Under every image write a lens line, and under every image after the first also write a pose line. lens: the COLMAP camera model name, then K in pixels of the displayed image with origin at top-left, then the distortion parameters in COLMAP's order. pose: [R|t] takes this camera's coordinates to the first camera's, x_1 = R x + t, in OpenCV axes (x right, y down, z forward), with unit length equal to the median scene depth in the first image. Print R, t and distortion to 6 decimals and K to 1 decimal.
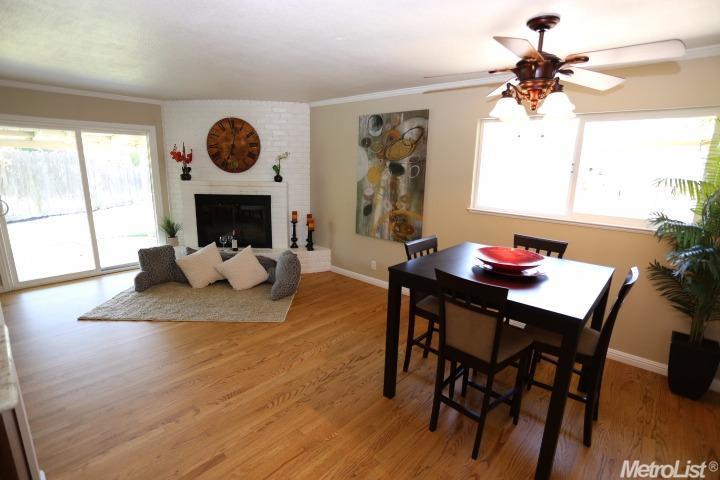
lens RADIAL K [[353.5, 0, 360.1], [0, 353.5, 238.1], [0, 0, 1]] dist [-0.061895, 0.015079]
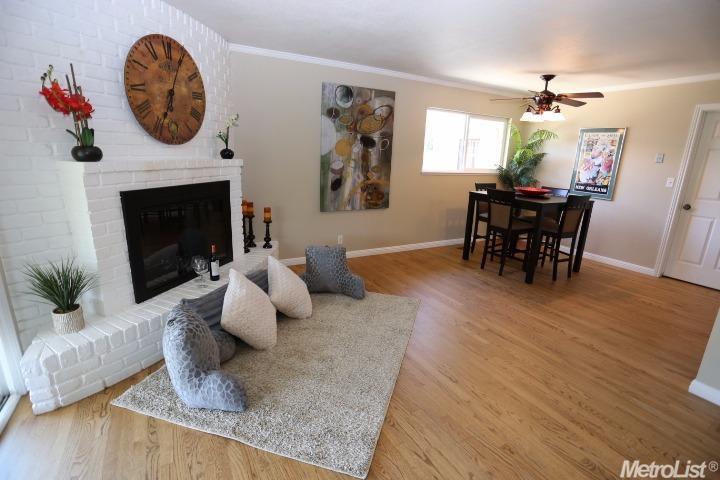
lens RADIAL K [[353.5, 0, 352.5], [0, 353.5, 239.3], [0, 0, 1]] dist [-0.061895, 0.015079]
pose [[0.309703, -0.240856, 0.919822, -0.938021], [0.170306, 0.965793, 0.195552, -0.122320], [-0.935457, 0.096088, 0.340128, 0.680610]]
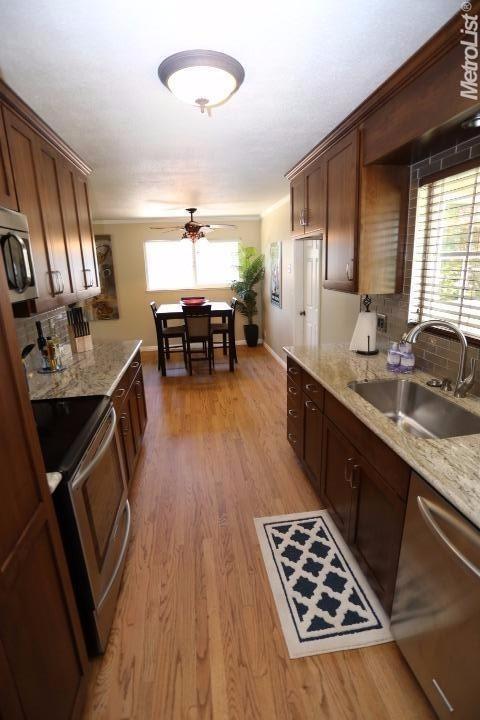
lens RADIAL K [[353.5, 0, 242.4], [0, 353.5, 358.1], [0, 0, 1]] dist [-0.061895, 0.015079]
pose [[0.640768, -0.241860, 0.728642, -0.649738], [0.204716, 0.968545, 0.141463, 0.080727], [-0.739937, 0.058520, 0.670126, -0.463942]]
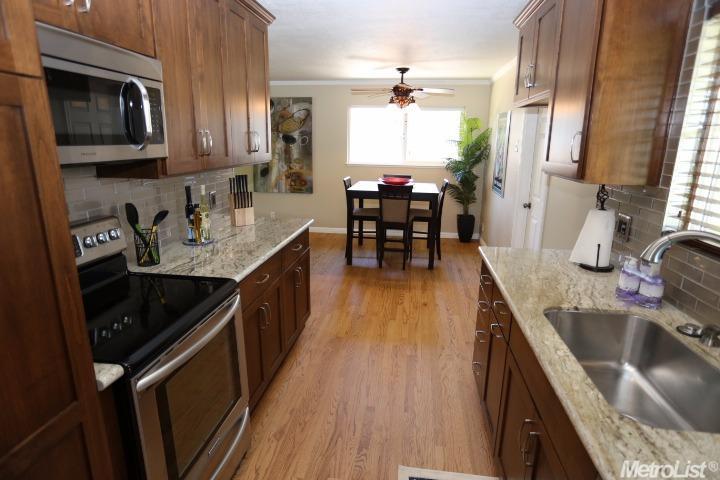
lens RADIAL K [[412.7, 0, 357.6], [0, 412.7, 243.7], [0, 0, 1]] dist [-0.042821, 0.019342]
pose [[0.831251, -0.149932, 0.535296, -0.569341], [0.121851, 0.988667, 0.087696, 0.093891], [-0.542378, -0.007671, 0.840100, -0.473357]]
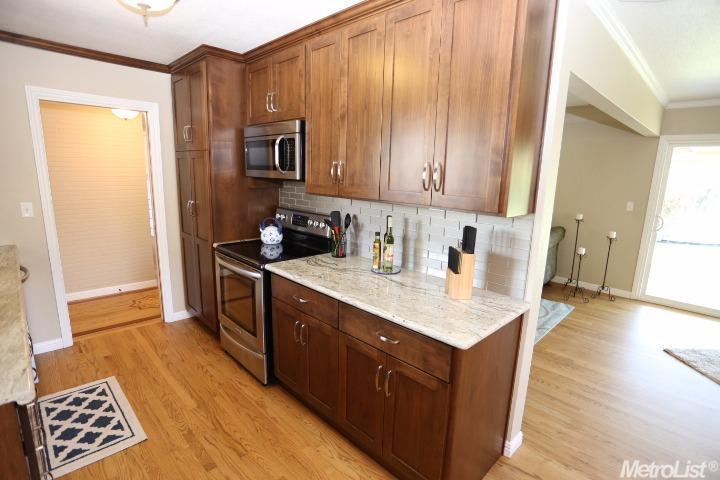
lens RADIAL K [[353.5, 0, 367.2], [0, 353.5, 241.4], [0, 0, 1]] dist [-0.061895, 0.015079]
pose [[-0.044801, 0.179228, -0.982787, 0.043268], [-0.241529, 0.952646, 0.184742, -0.012575], [0.969359, 0.245648, 0.000609, 0.086878]]
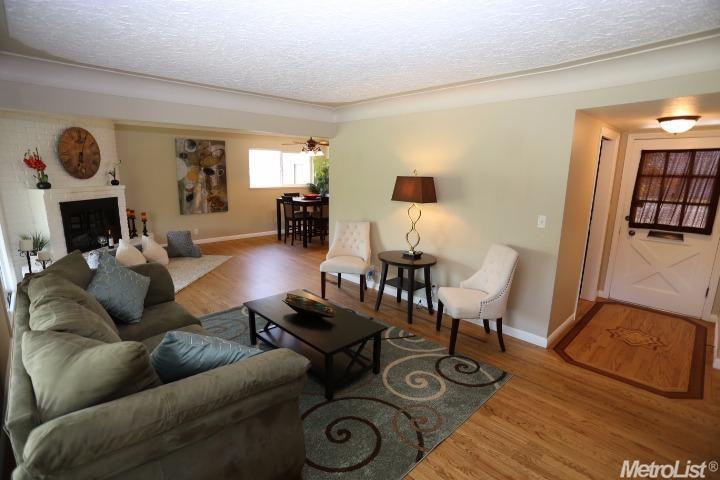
lens RADIAL K [[353.5, 0, 356.1], [0, 353.5, 244.8], [0, 0, 1]] dist [-0.061895, 0.015079]
pose [[0.066548, -0.222797, 0.972591, -1.595503], [0.196662, 0.958559, 0.206127, -0.055592], [-0.978210, 0.177554, 0.107606, 0.137946]]
